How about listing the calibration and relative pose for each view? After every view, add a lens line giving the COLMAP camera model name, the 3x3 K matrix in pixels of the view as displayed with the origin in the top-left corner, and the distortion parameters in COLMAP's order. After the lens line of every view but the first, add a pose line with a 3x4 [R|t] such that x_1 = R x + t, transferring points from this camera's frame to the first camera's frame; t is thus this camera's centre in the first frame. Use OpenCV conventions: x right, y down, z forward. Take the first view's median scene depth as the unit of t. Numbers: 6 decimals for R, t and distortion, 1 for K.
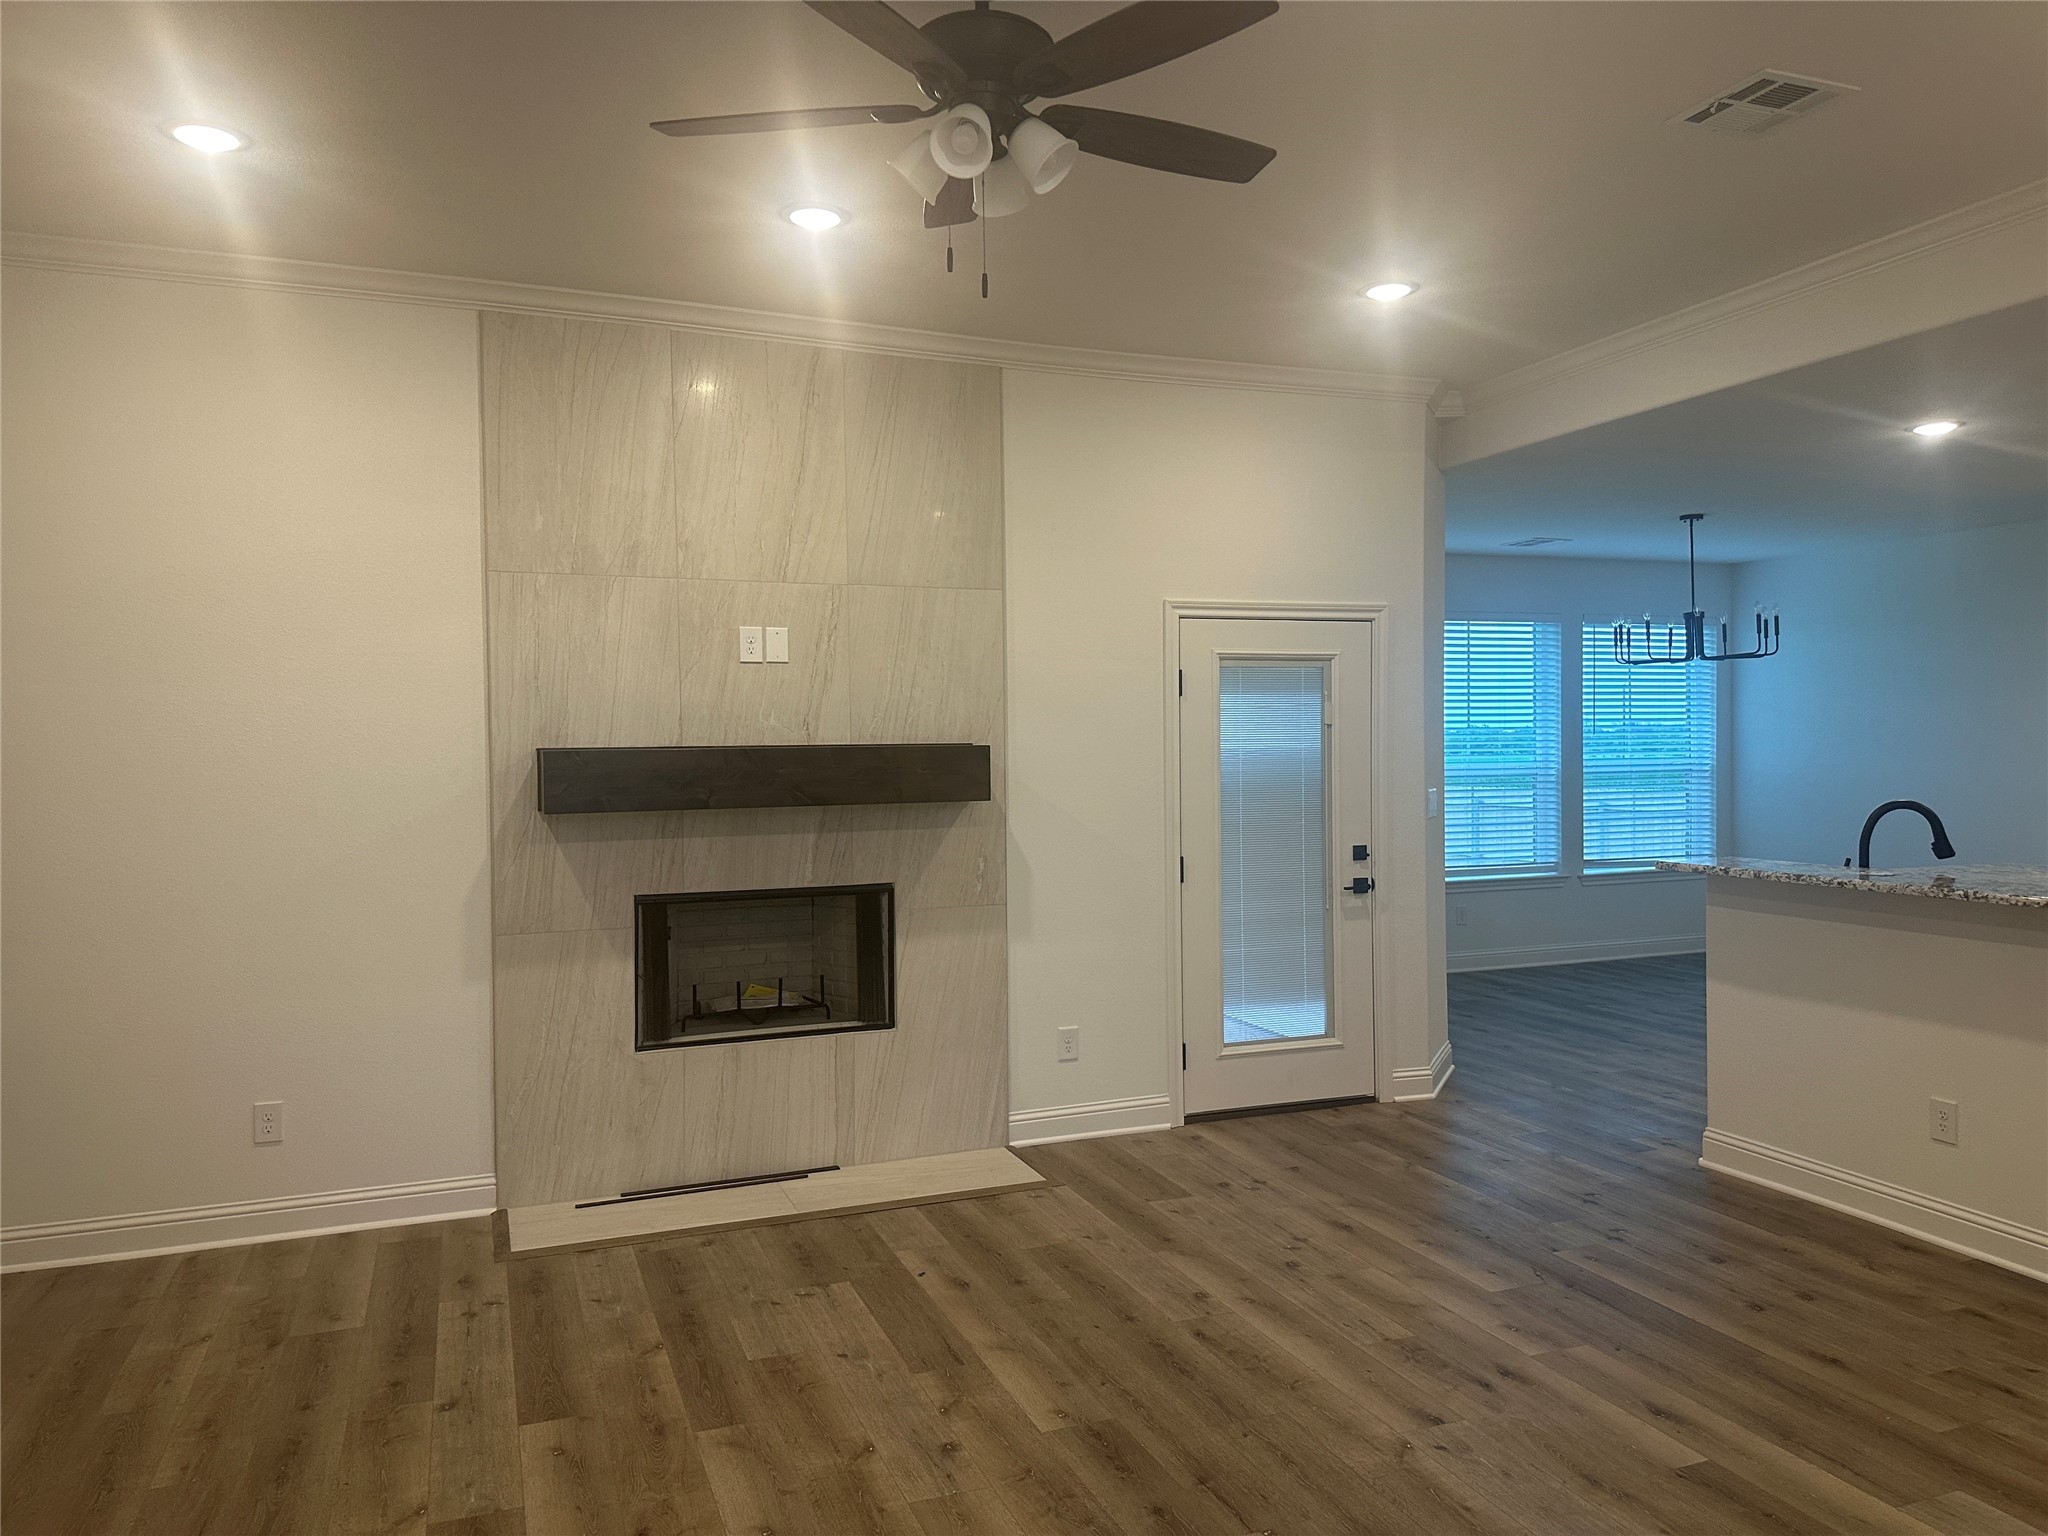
lens RADIAL K [[1431.6, 0, 1024.4], [0, 1431.6, 766.1], [0, 0, 1]] dist [0.001073, -0.020028]
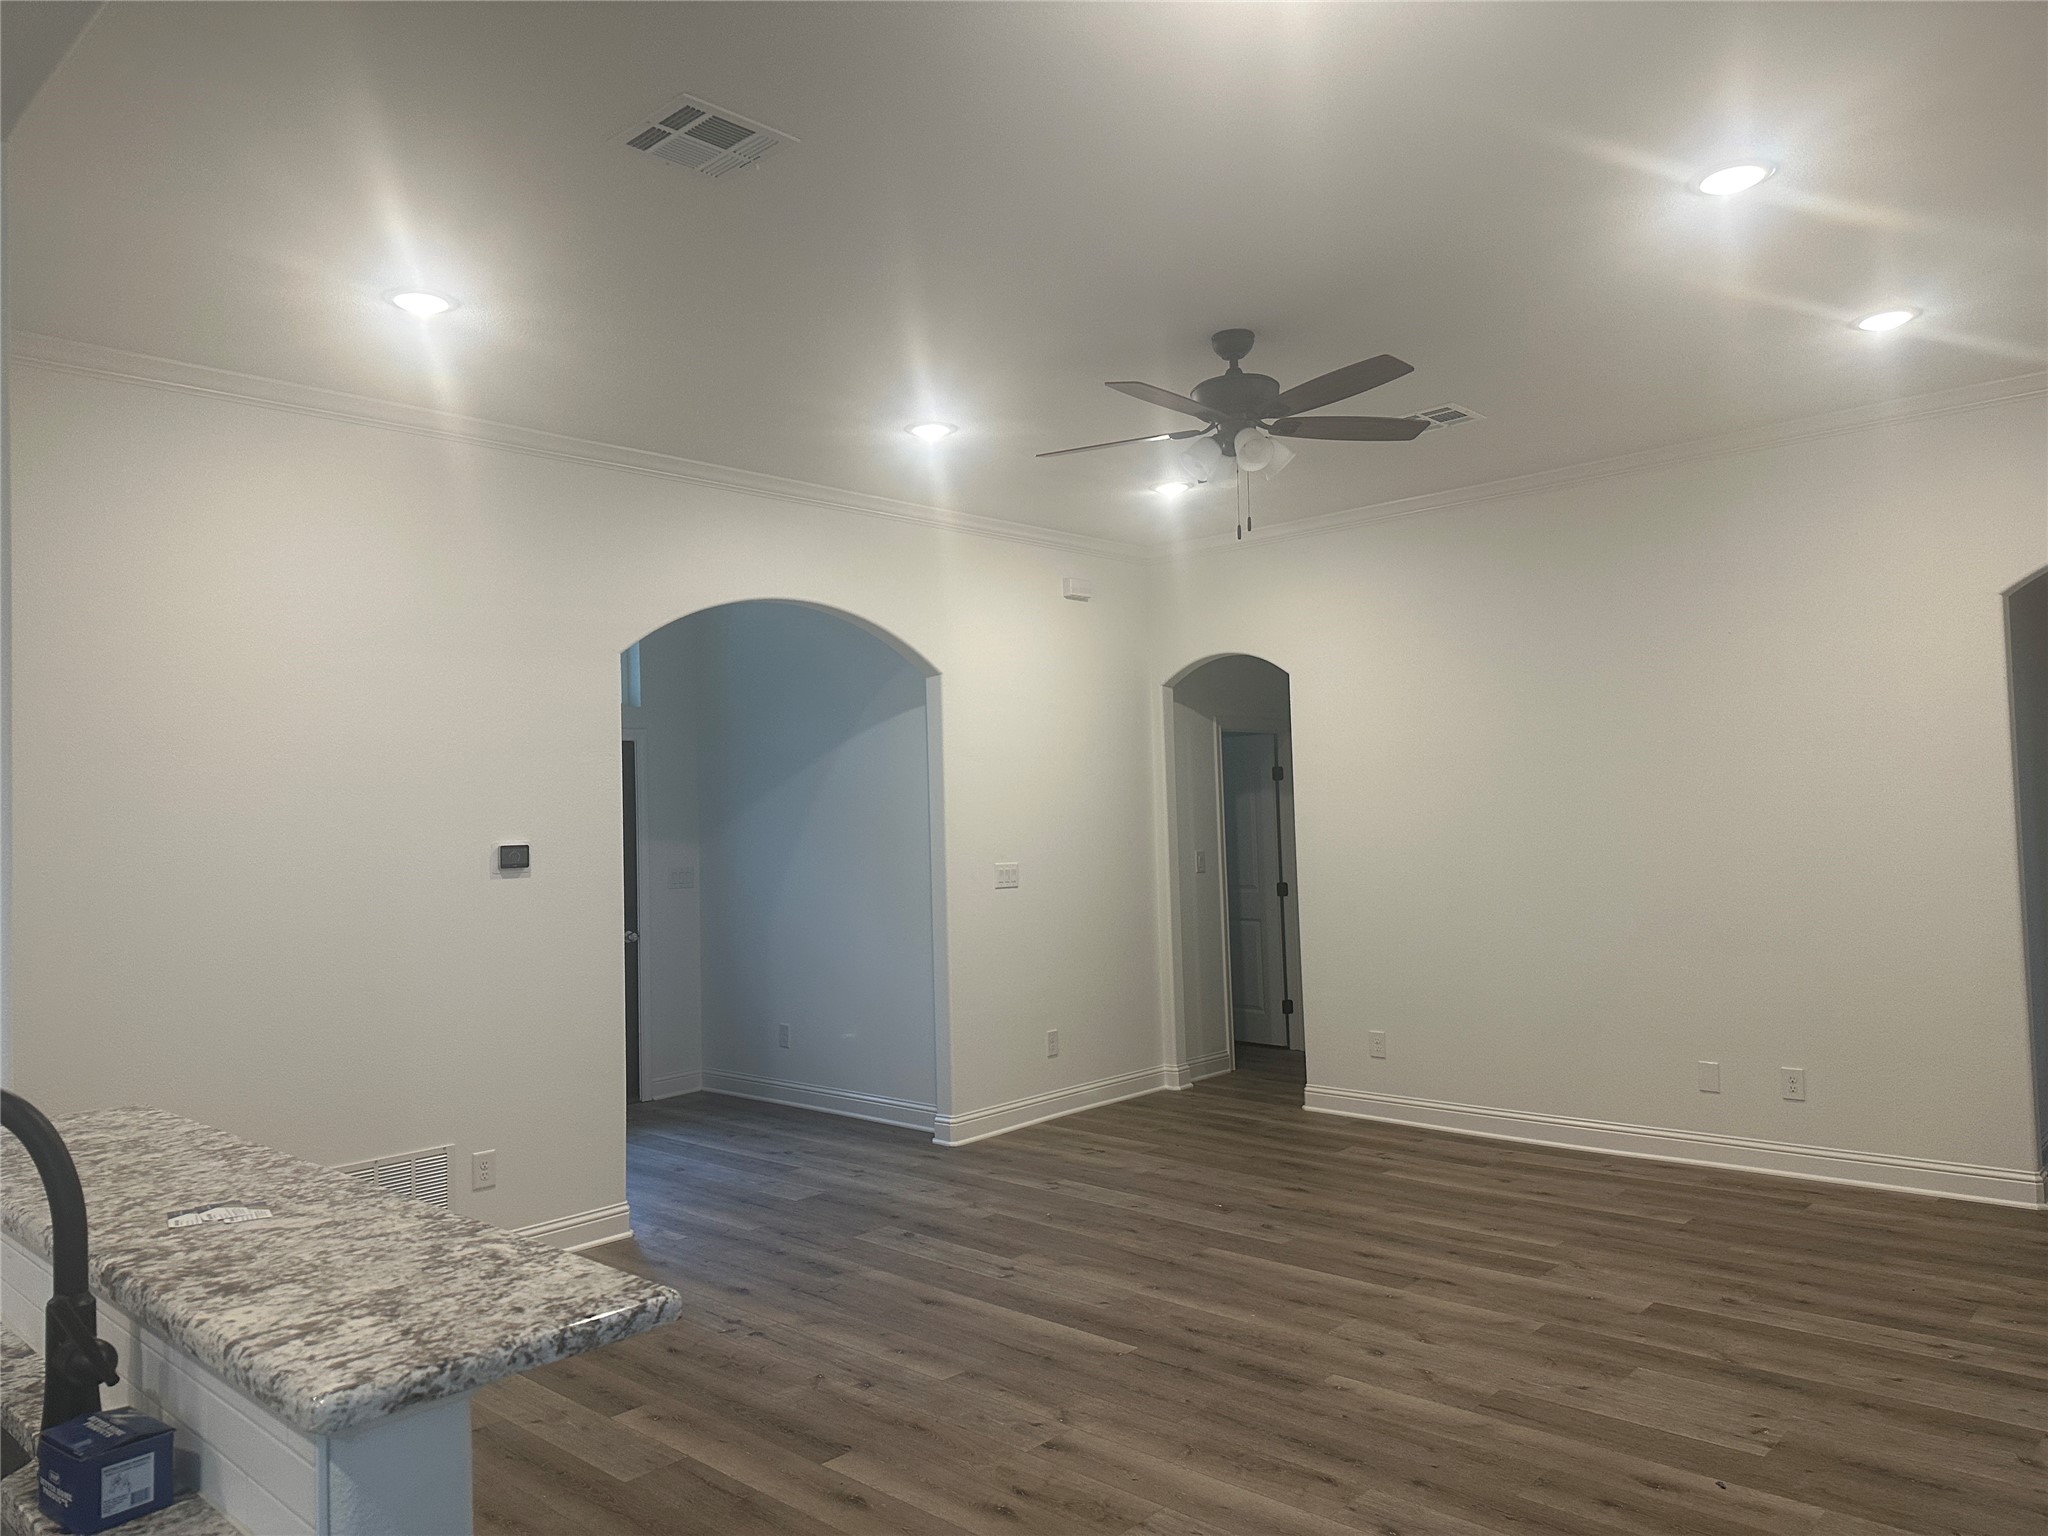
lens RADIAL K [[1431.6, 0, 1025.0], [0, 1431.6, 765.8], [0, 0, 1]] dist [0.001073, -0.020028]
pose [[-0.897399, 0.026601, -0.440417, 0.711352], [0.036490, 0.999236, -0.013999, -0.046244], [0.439709, -0.028634, -0.897684, 1.827799]]
